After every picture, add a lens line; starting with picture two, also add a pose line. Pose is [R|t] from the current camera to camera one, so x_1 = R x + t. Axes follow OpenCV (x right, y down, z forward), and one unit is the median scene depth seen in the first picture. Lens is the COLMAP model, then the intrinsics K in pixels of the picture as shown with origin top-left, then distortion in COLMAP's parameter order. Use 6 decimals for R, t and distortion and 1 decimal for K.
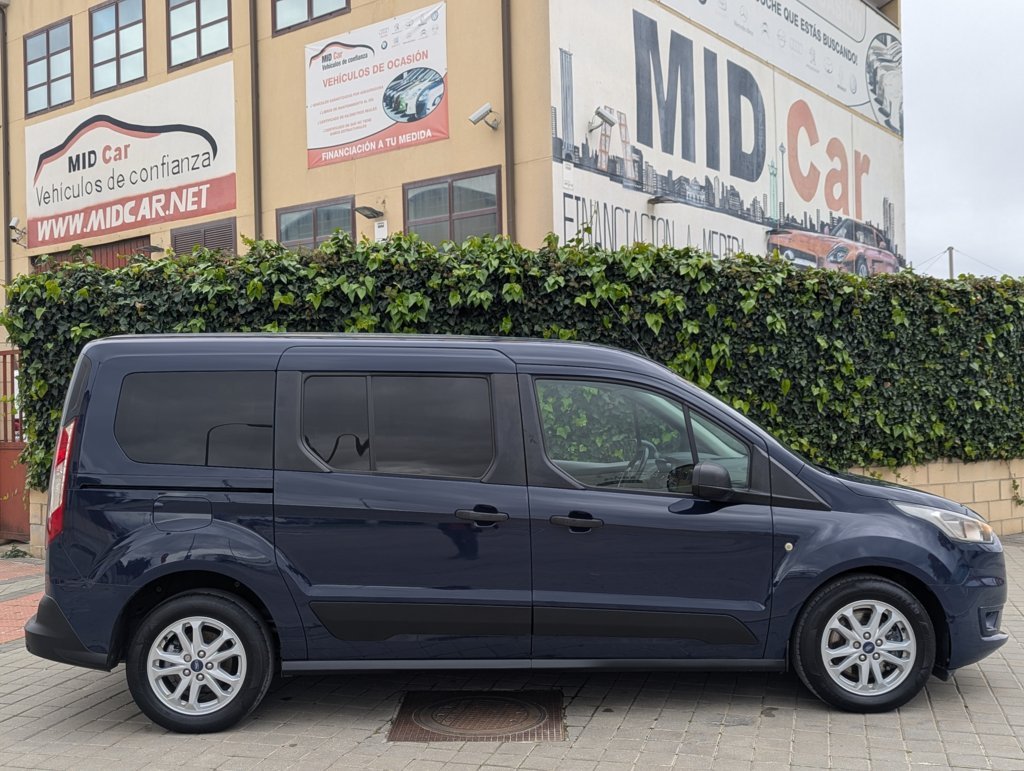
lens RADIAL K [[1068.0, 0, 481.4], [0, 1068.0, 386.6], [0, 0, 1]] dist [0.040381, -0.010747]
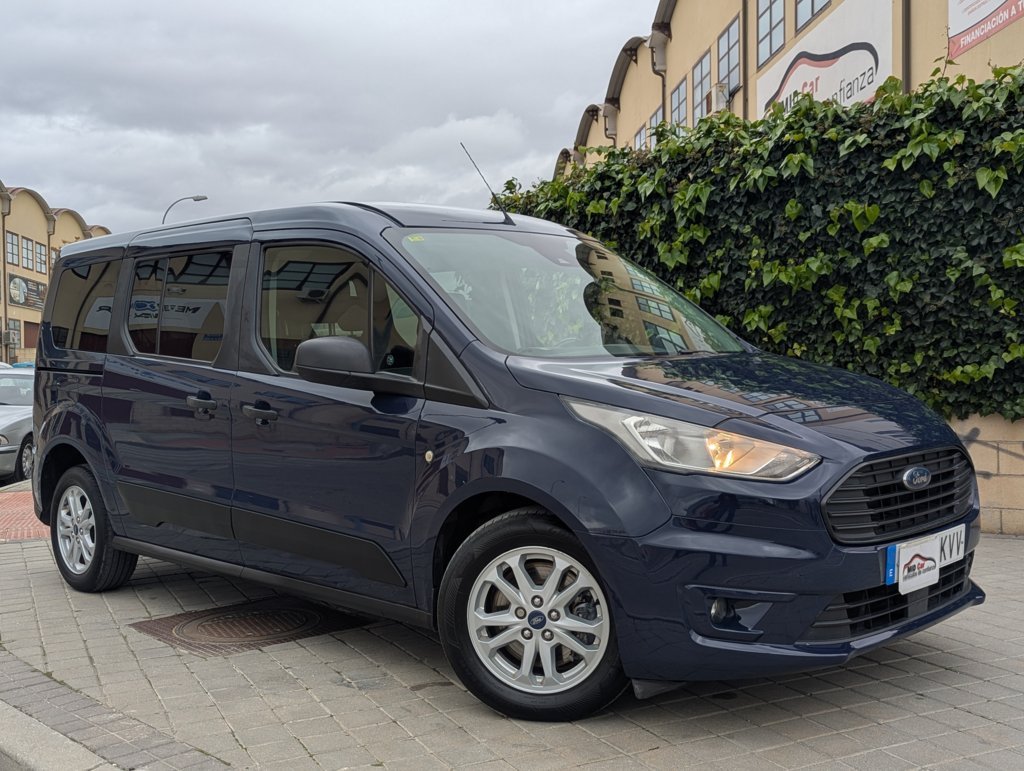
lens RADIAL K [[1068.0, 0, 481.4], [0, 1068.0, 386.6], [0, 0, 1]] dist [0.040381, -0.010747]
pose [[0.678385, 0.015293, -0.734547, 0.443118], [0.011421, 0.999443, 0.031355, 0.044674], [0.734617, -0.029660, 0.677833, 0.297137]]
